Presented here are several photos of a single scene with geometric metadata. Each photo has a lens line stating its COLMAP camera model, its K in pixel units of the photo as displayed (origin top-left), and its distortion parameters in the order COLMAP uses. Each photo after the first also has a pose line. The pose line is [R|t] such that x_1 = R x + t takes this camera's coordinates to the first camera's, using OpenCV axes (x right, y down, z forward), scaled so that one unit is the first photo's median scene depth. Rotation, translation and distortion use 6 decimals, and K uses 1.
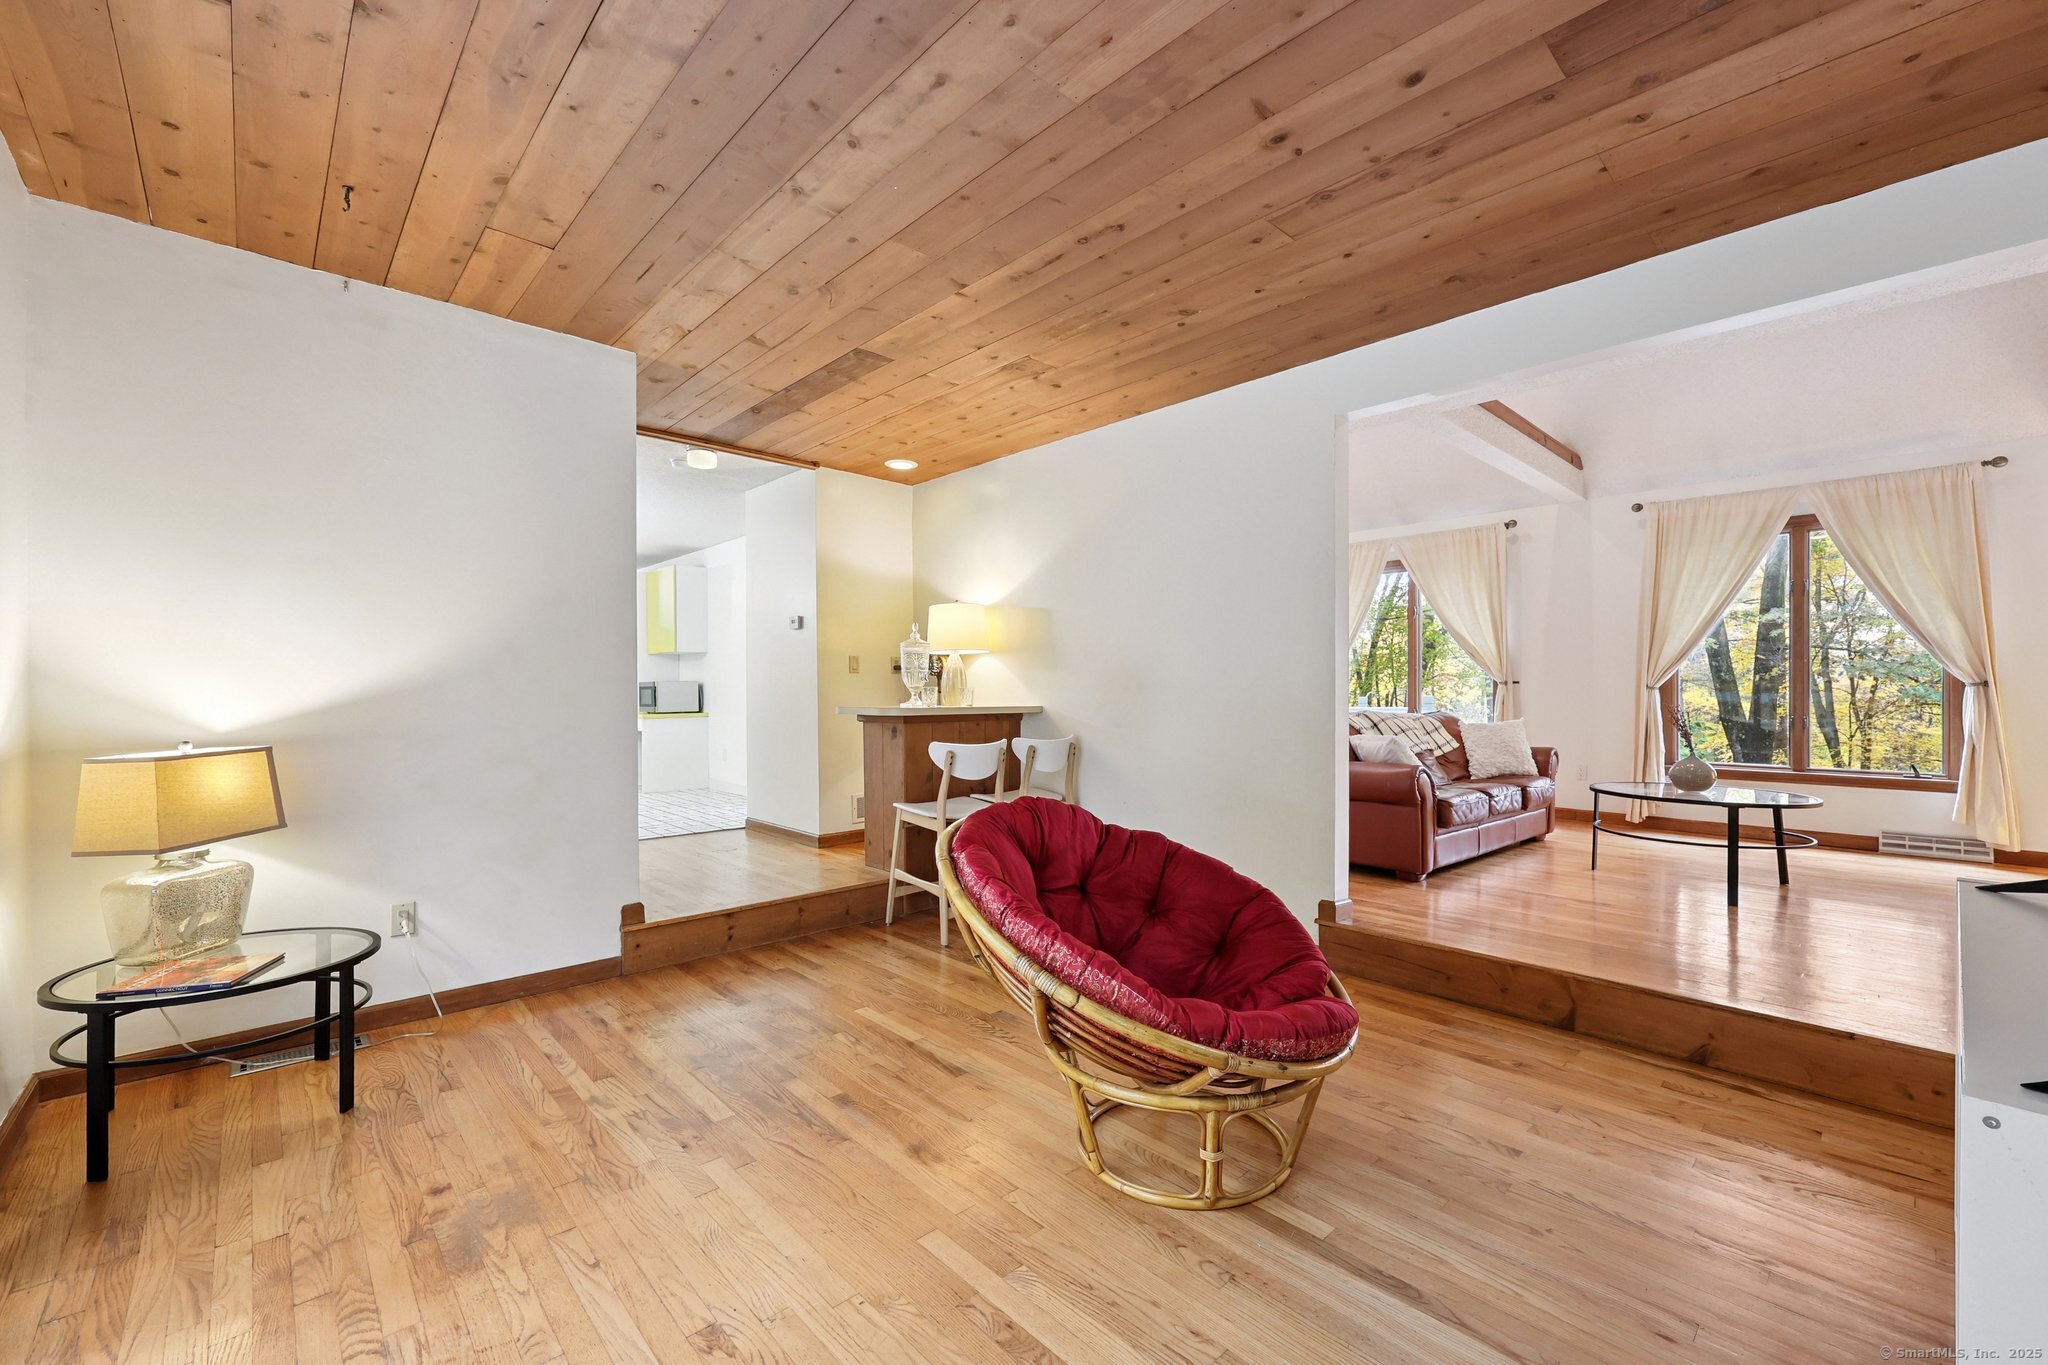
lens RADIAL K [[831.3, 0, 1035.8], [0, 831.3, 695.2], [0, 0, 1]] dist [-0.000724, -0.000429]
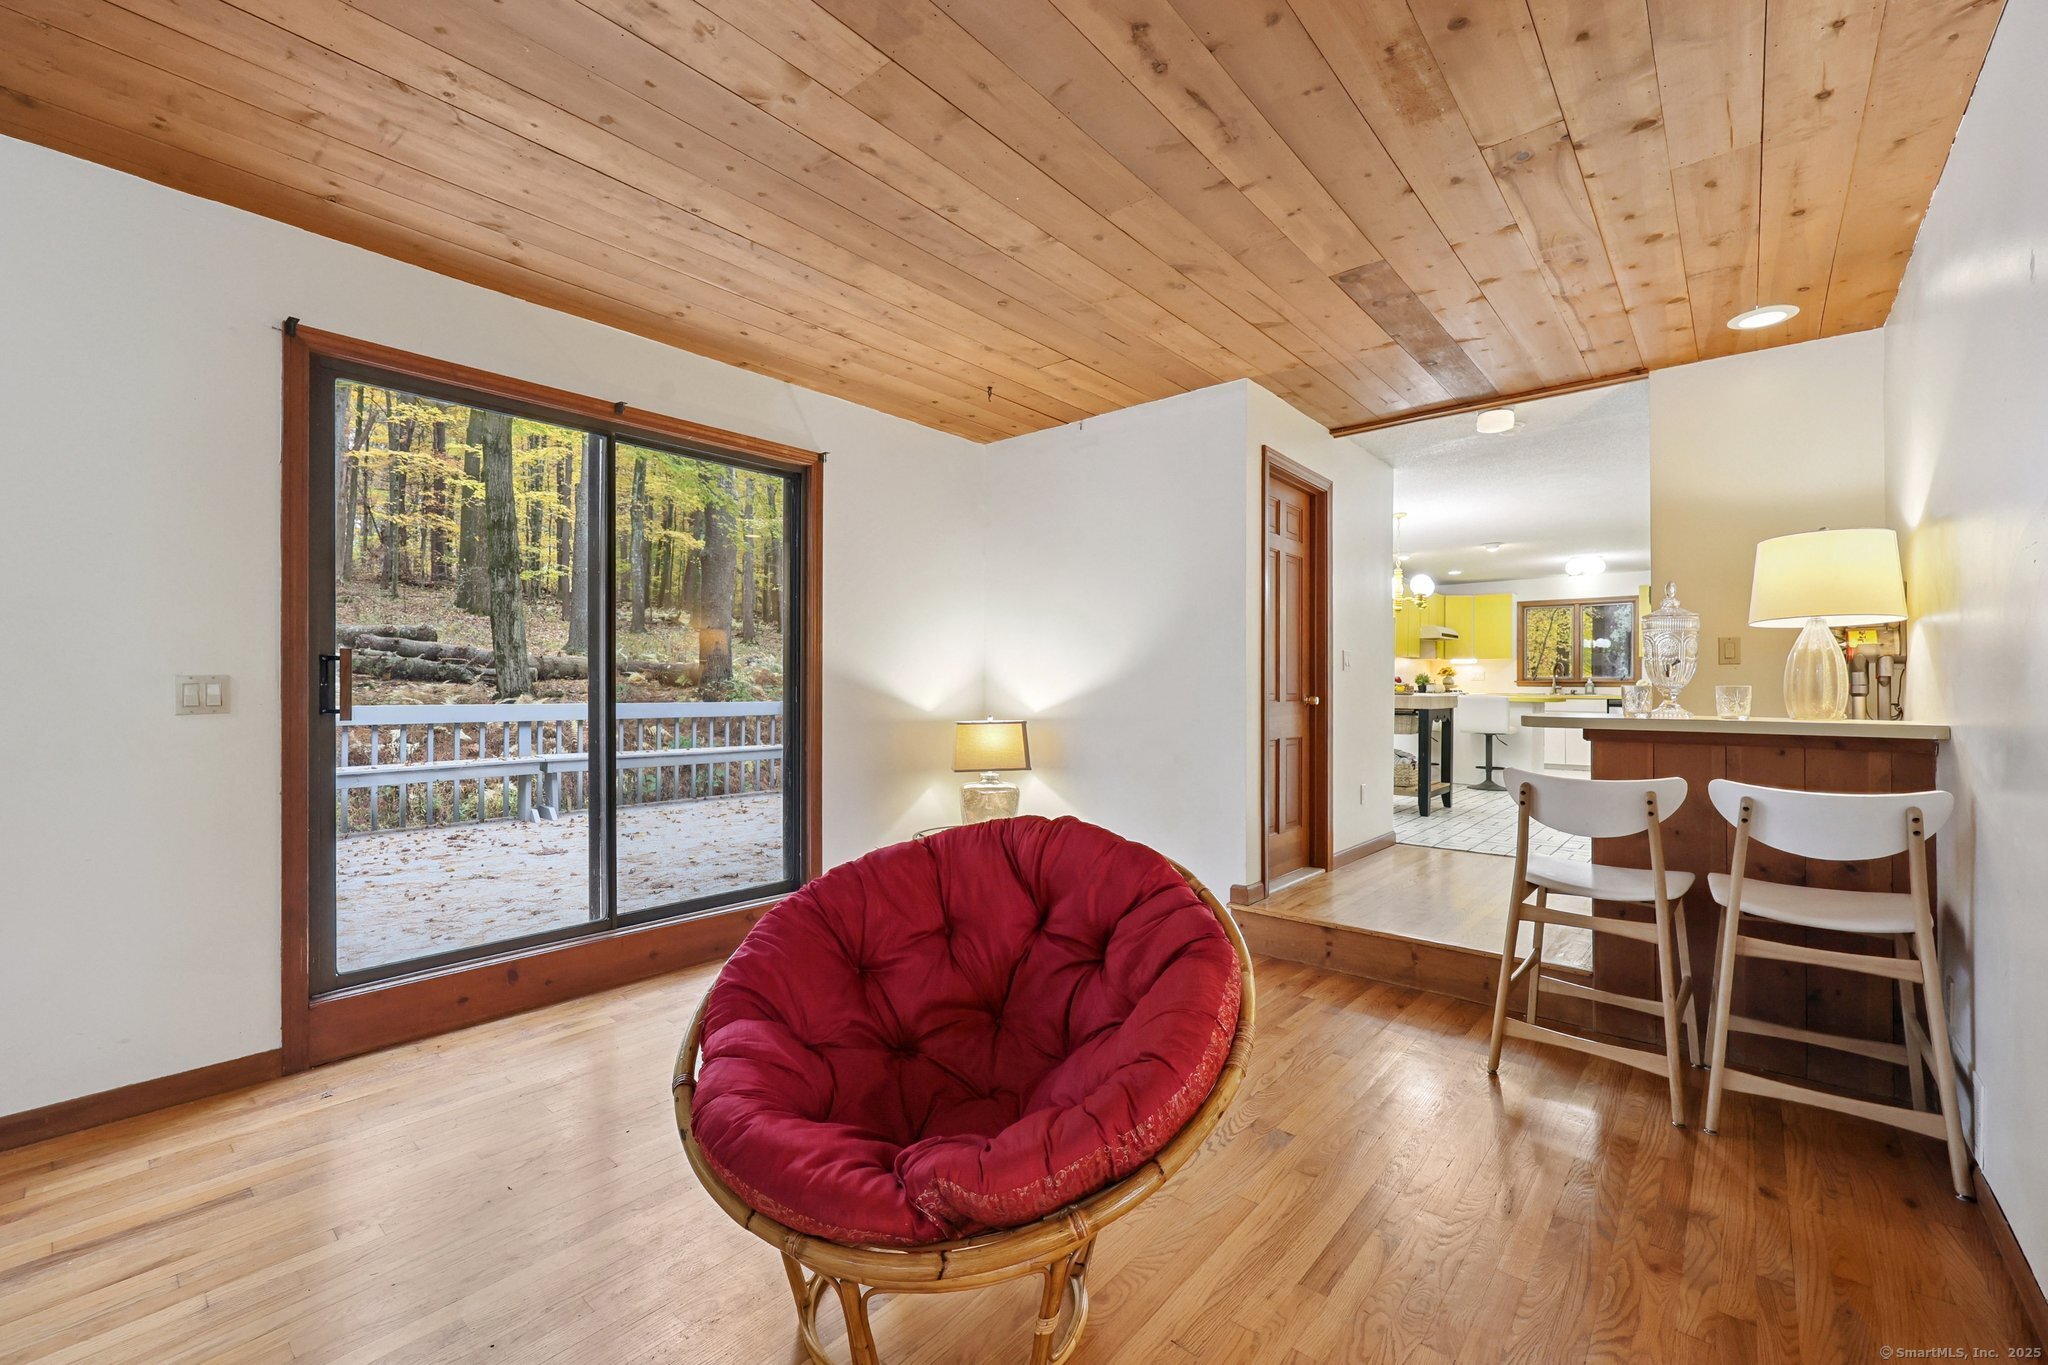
lens RADIAL K [[831.3, 0, 1033.0], [0, 831.3, 682.8], [0, 0, 1]] dist [-0.000724, -0.000429]
pose [[0.111098, -0.003767, -0.993802, 0.511070], [-0.008454, 0.999953, -0.004736, -0.005862], [0.993773, 0.008927, 0.111061, 0.548530]]
